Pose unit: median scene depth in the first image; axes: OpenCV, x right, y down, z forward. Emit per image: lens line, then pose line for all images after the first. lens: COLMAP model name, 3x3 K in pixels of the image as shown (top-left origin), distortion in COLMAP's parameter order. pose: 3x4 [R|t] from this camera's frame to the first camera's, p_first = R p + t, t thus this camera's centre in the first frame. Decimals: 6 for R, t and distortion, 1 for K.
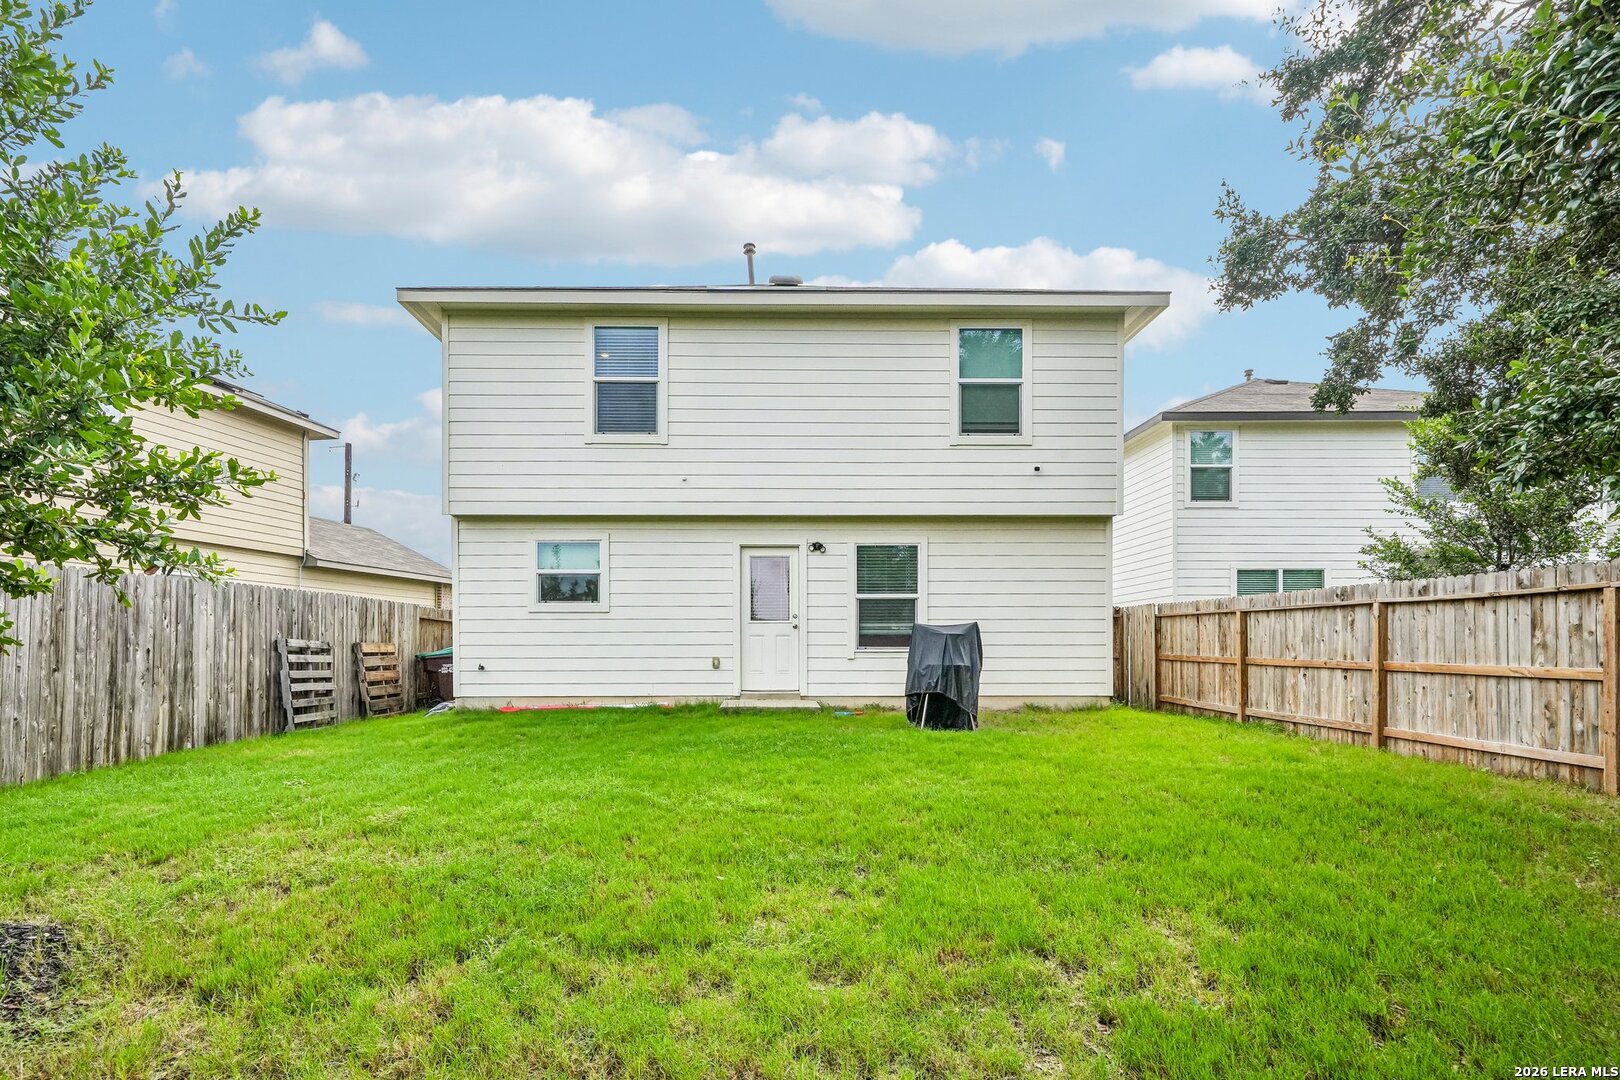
lens RADIAL K [[699.9, 0, 733.8], [0, 699.9, 612.5], [0, 0, 1]] dist [0.001552, 0.002839]
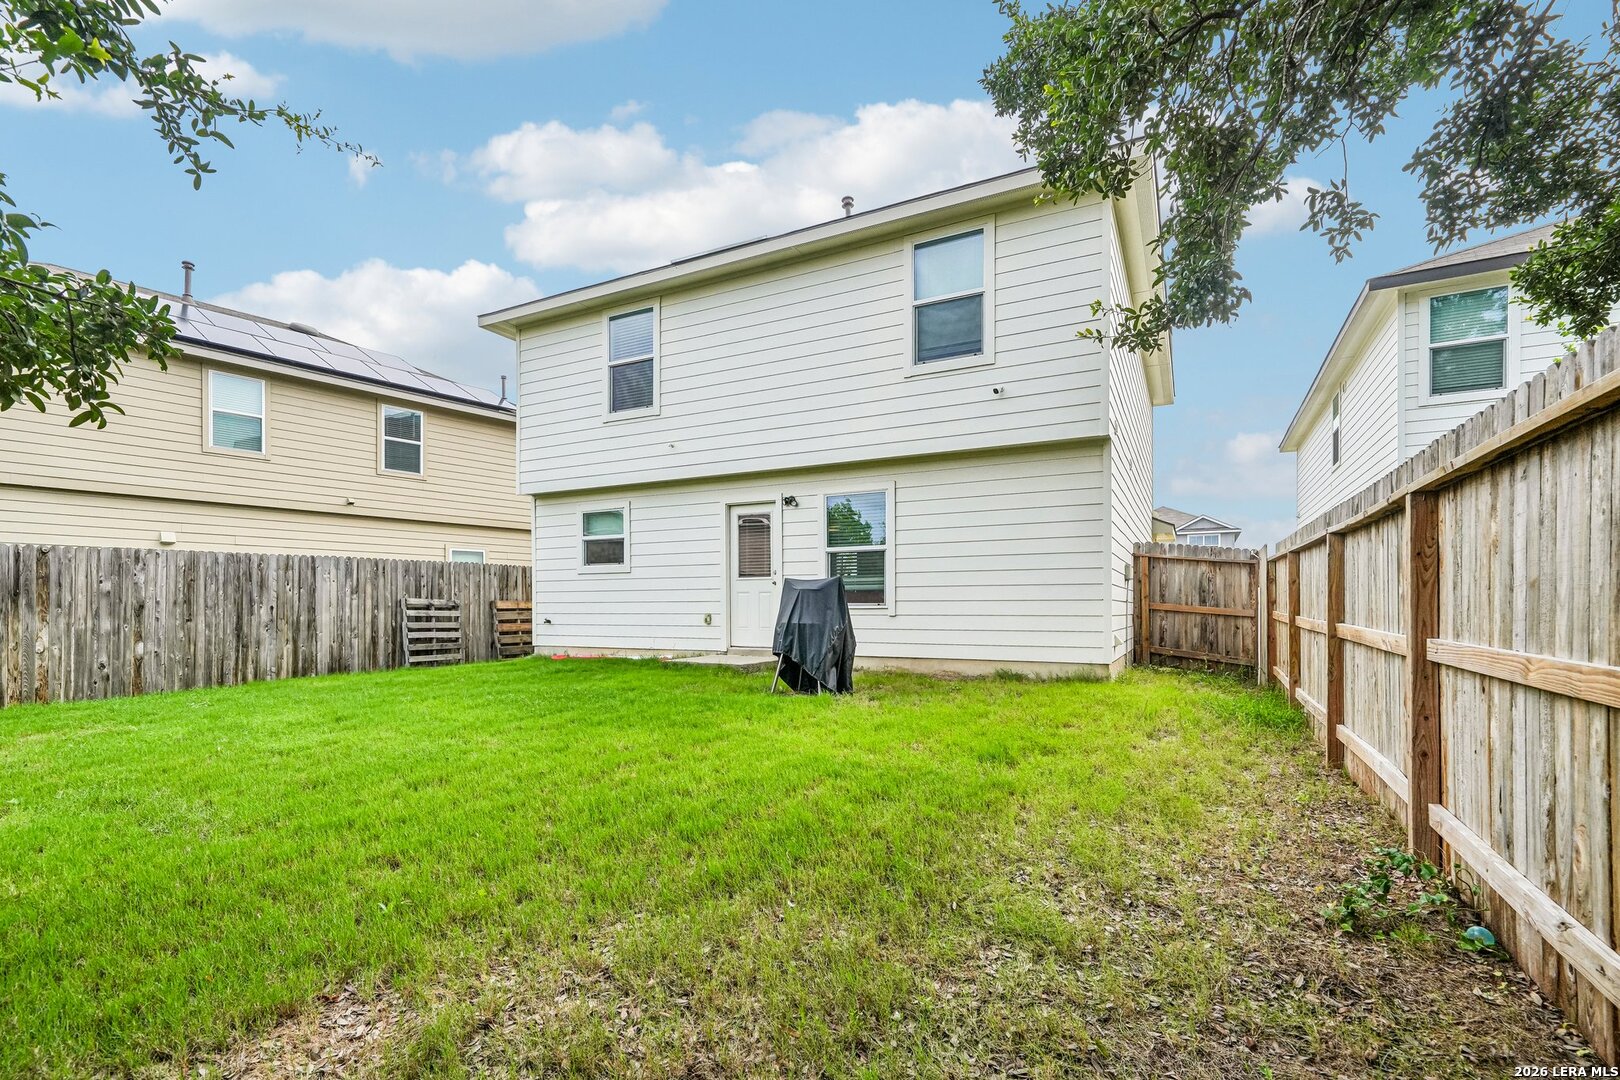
lens RADIAL K [[699.9, 0, 939.4], [0, 699.9, 565.8], [0, 0, 1]] dist [0.001552, 0.002839]
pose [[0.901757, -0.025102, -0.431513, 0.802442], [0.024225, 0.999678, -0.007529, 0.010274], [0.431563, -0.003664, 0.902075, 0.229811]]
